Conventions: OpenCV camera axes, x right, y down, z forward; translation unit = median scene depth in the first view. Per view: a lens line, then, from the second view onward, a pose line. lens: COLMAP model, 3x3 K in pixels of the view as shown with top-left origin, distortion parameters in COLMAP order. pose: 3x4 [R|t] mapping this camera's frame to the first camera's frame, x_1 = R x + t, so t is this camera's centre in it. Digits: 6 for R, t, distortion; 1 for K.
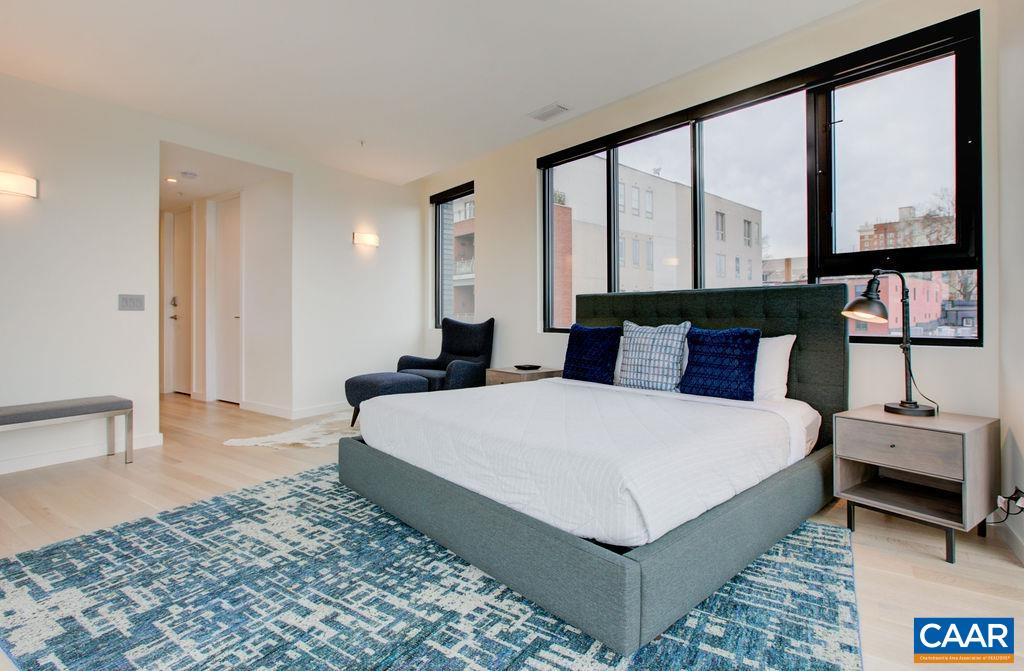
lens RADIAL K [[491.8, 0, 495.3], [0, 491.8, 318.9], [0, 0, 1]] dist [-0.028882, 0.000849]
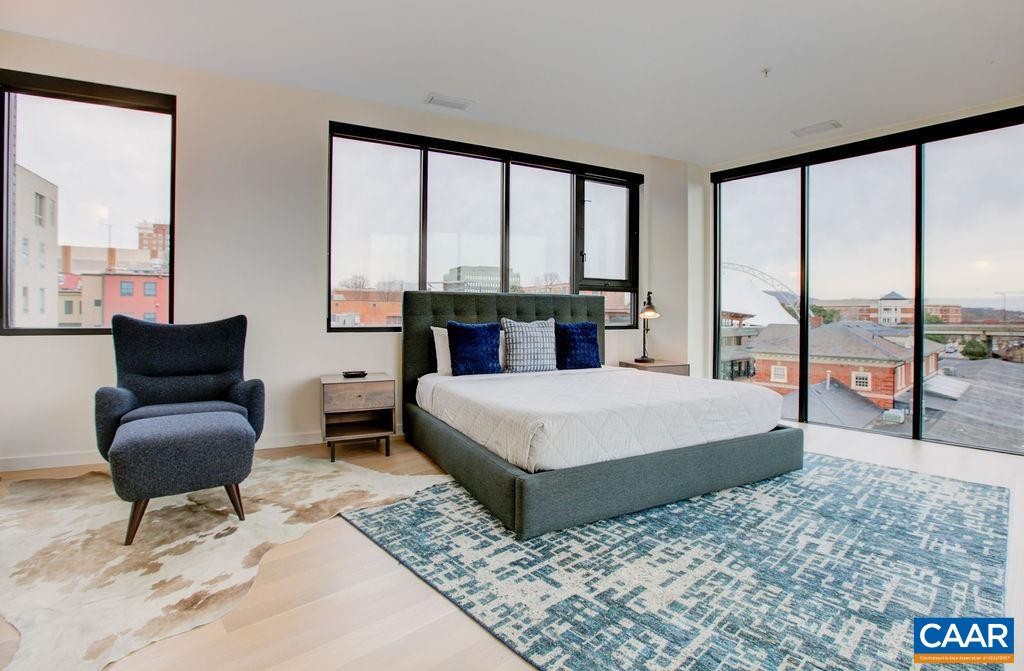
lens RADIAL K [[491.8, 0, 522.8], [0, 491.8, 313.3], [0, 0, 1]] dist [-0.028882, 0.000849]
pose [[0.218509, 0.005204, 0.975821, -1.130200], [0.002242, 0.999980, -0.005835, -0.000734], [-0.975832, 0.003463, 0.218493, 0.915521]]
